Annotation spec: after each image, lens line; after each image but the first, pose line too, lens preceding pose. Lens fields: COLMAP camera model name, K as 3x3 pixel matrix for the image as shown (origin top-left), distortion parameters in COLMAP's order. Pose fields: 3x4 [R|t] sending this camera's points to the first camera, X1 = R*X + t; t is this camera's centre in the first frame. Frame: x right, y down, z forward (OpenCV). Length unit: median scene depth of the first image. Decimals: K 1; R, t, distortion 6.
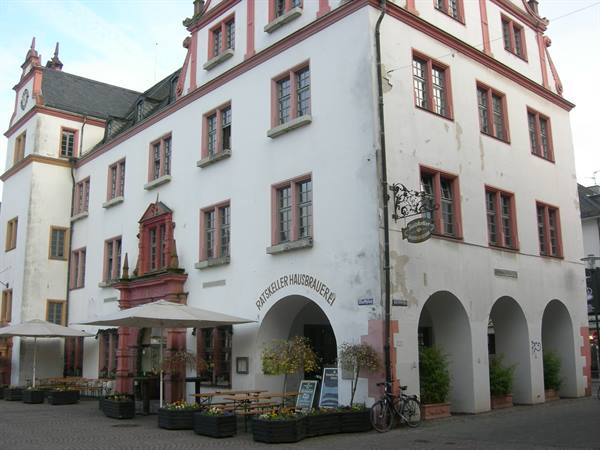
lens RADIAL K [[646.3, 0, 305.3], [0, 646.3, 227.9], [0, 0, 1]] dist [-0.192269, 0.133280]
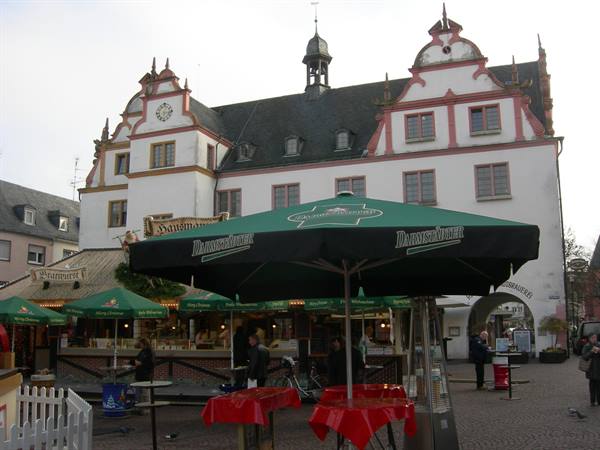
lens RADIAL K [[646.3, 0, 305.3], [0, 646.3, 227.9], [0, 0, 1]] dist [-0.192269, 0.133280]
pose [[0.888684, 0.083196, 0.450909, -1.203497], [-0.093740, 0.995596, 0.001054, -0.025437], [-0.448836, -0.043205, 0.892569, -0.323316]]
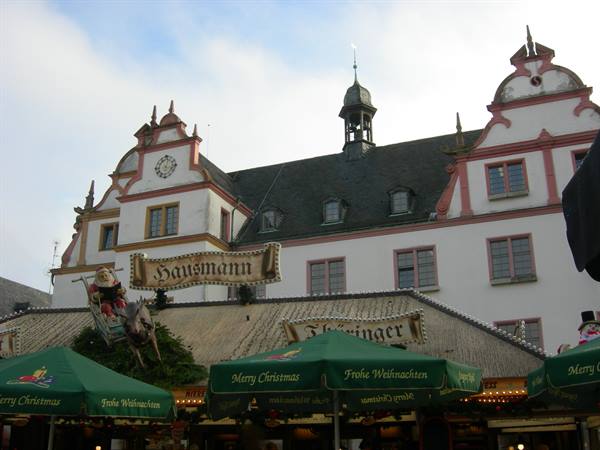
lens RADIAL K [[689.0, 0, 300.0], [0, 689.0, 225.0], [0, 0, 1]] dist [-0.164156, 0.044849]
pose [[0.894887, 0.163283, 0.415351, -1.101792], [-0.097445, 0.979700, -0.175192, 0.050752], [-0.435525, 0.116303, 0.892632, 0.065534]]
